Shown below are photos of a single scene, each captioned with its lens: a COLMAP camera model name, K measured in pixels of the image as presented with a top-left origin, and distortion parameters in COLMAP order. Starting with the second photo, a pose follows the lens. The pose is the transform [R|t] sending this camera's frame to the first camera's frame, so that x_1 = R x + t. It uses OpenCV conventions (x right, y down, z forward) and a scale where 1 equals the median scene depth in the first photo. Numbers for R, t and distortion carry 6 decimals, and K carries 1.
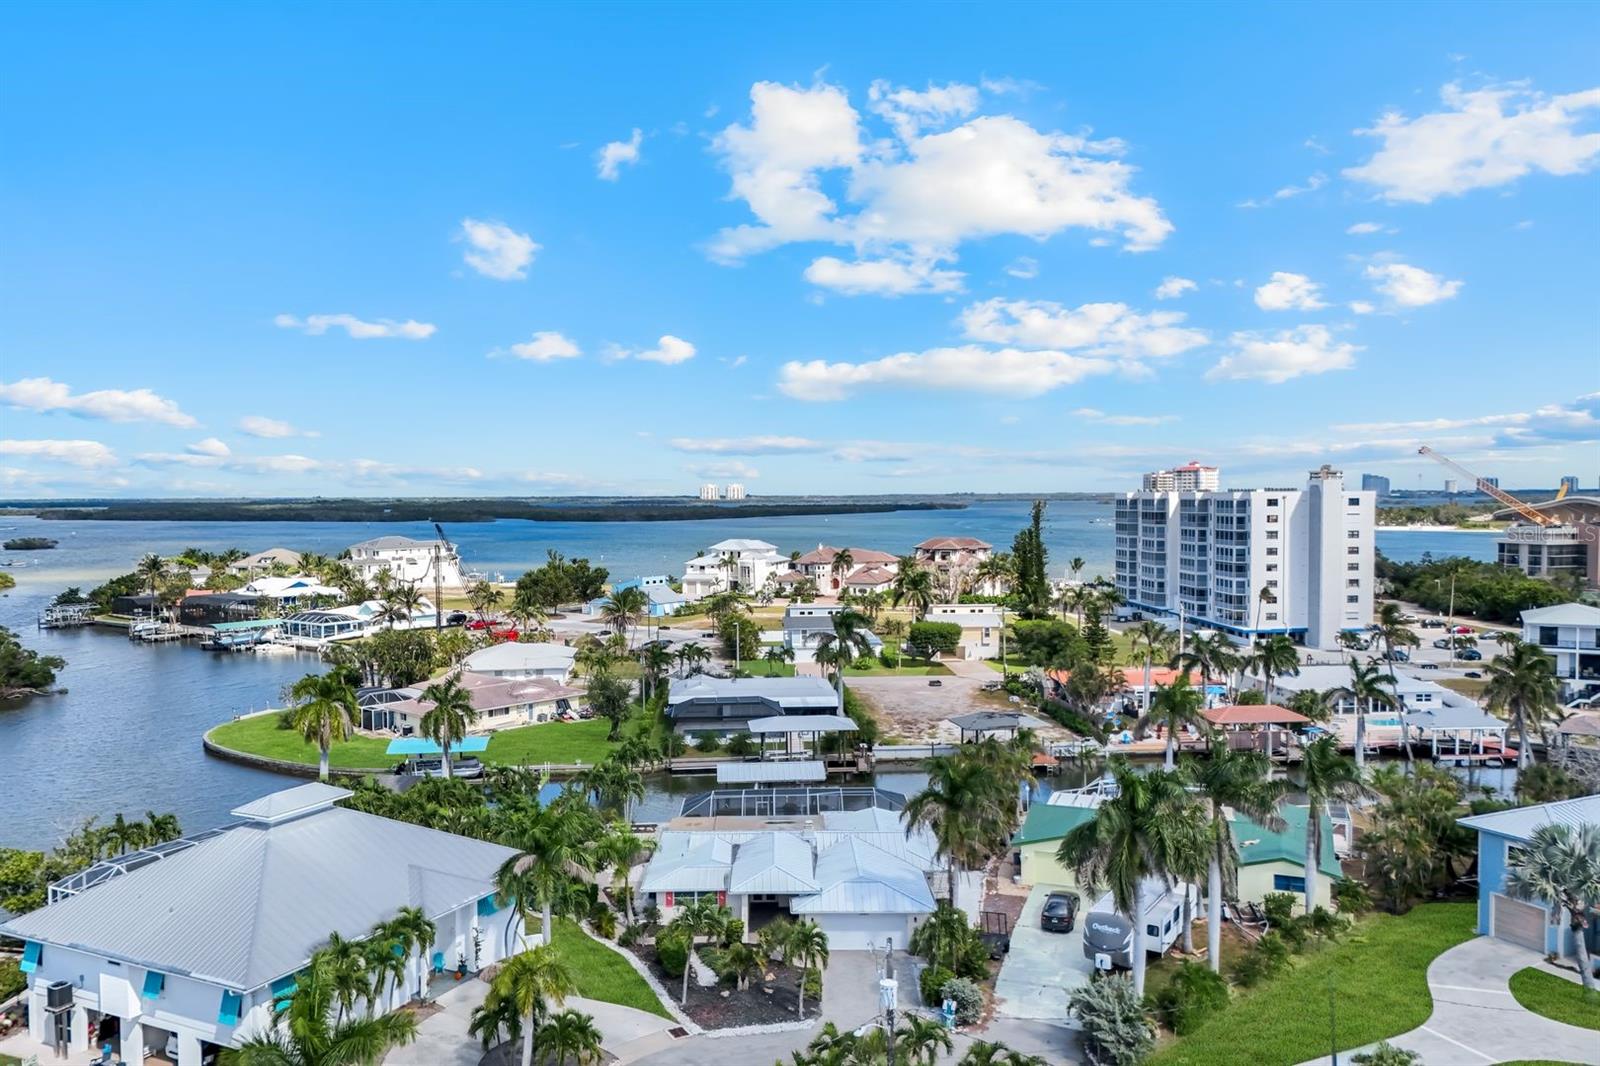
lens RADIAL K [[1128.6, 0, 800.0], [0, 1128.6, 533.0], [0, 0, 1]] dist [0.002878, -0.000609]
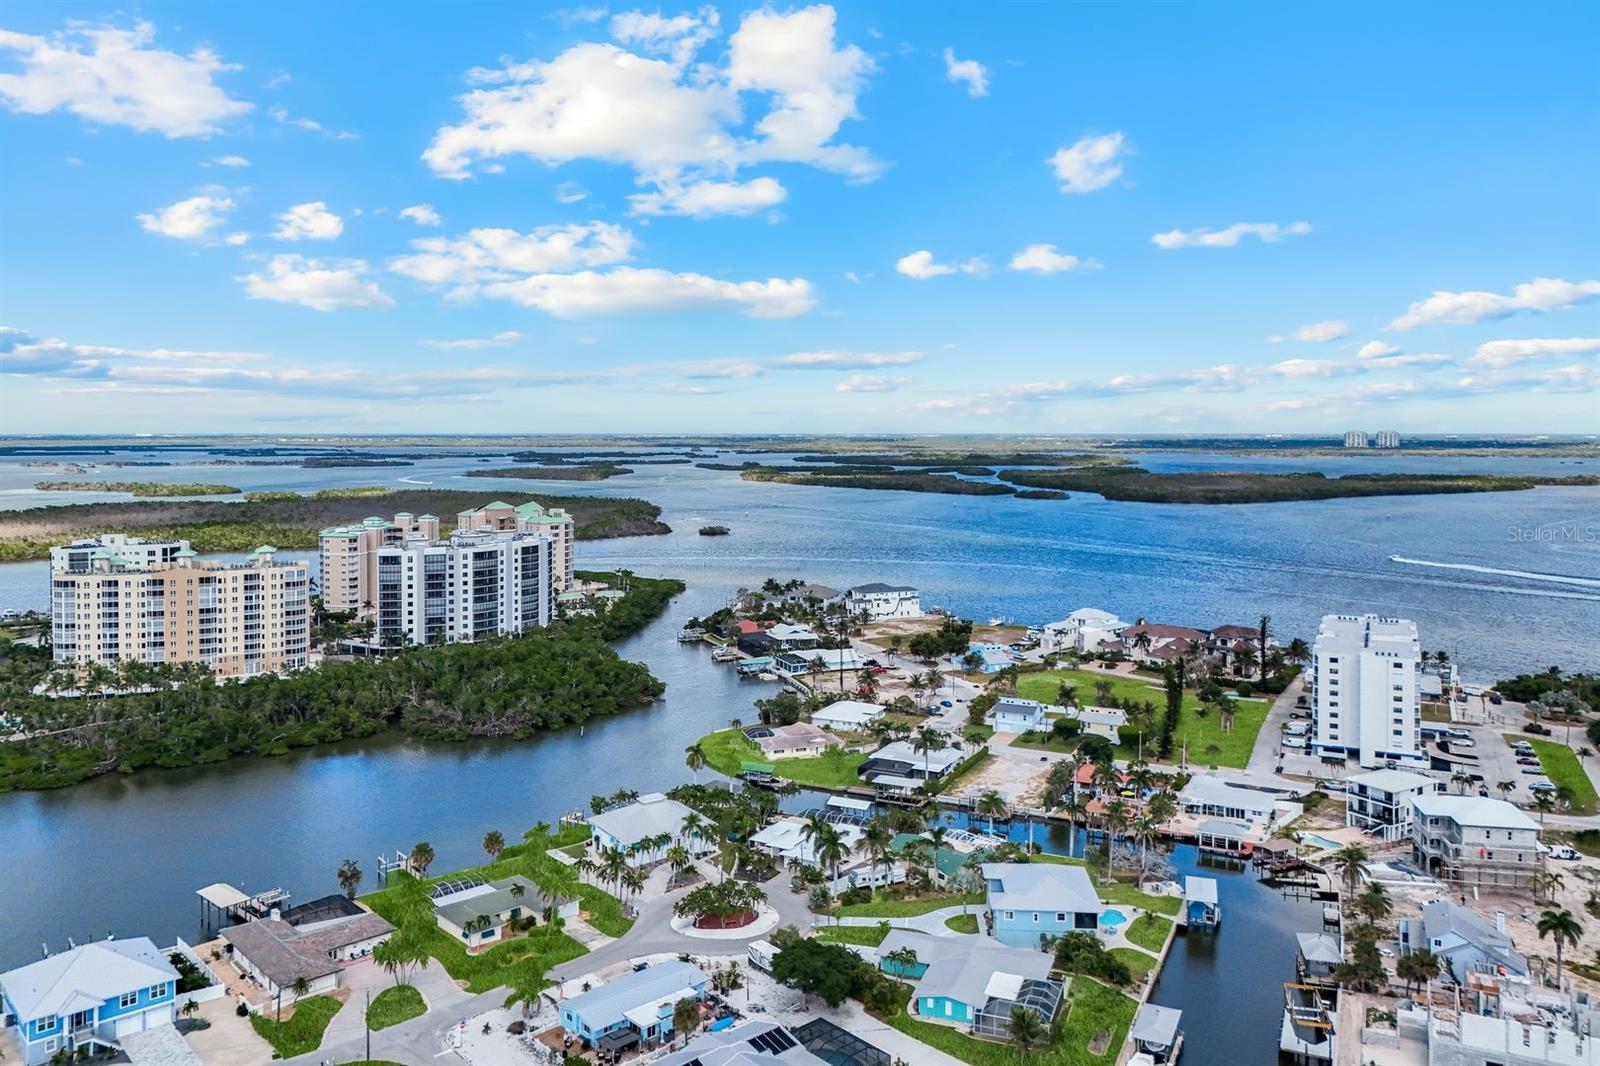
lens RADIAL K [[1128.6, 0, 800.0], [0, 1128.6, 533.0], [0, 0, 1]] dist [0.002878, -0.000609]
pose [[0.848107, 0.045457, -0.527872, 0.694151], [-0.010481, 0.997557, 0.069064, -0.330029], [0.529722, -0.053041, 0.846511, -0.678645]]
